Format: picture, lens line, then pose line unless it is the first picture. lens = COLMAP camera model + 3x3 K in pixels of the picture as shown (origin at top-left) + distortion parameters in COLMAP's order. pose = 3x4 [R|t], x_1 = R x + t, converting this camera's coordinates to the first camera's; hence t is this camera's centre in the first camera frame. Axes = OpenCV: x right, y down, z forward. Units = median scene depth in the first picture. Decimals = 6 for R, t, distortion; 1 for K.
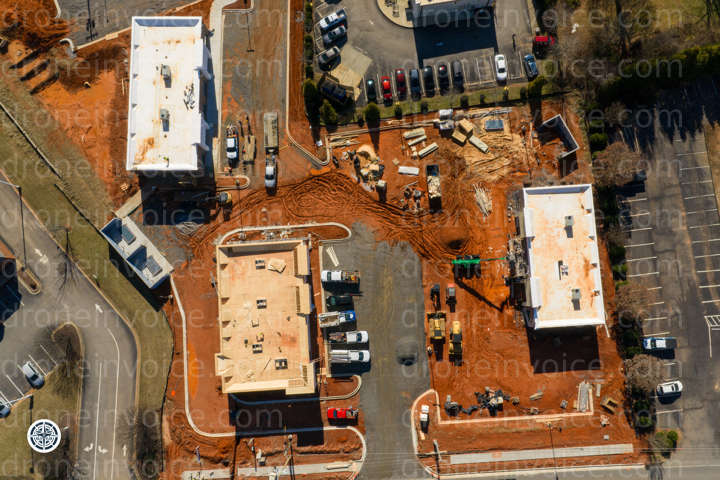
lens RADIAL K [[594.7, 0, 360.0], [0, 594.7, 240.0], [0, 0, 1]] dist [0.004672, 0.000982]
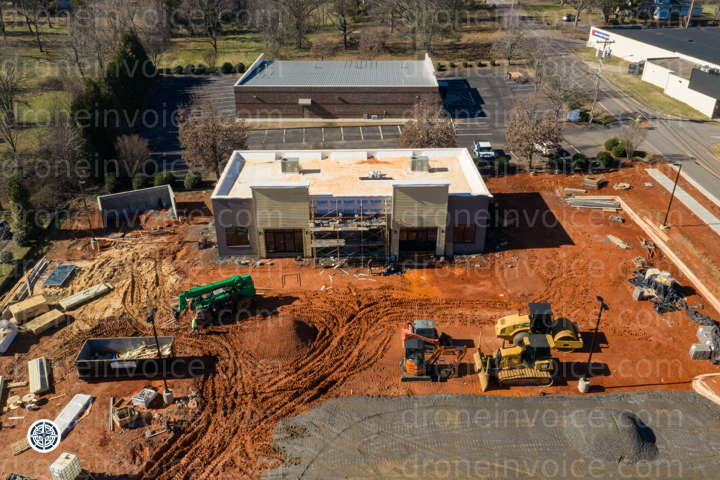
lens RADIAL K [[594.7, 0, 360.0], [0, 594.7, 240.0], [0, 0, 1]] dist [0.004672, 0.000982]
pose [[0.049578, -0.467509, 0.882597, -0.161358], [0.995384, 0.095834, -0.005150, 0.040081], [-0.082175, 0.878778, 0.470102, 0.740291]]
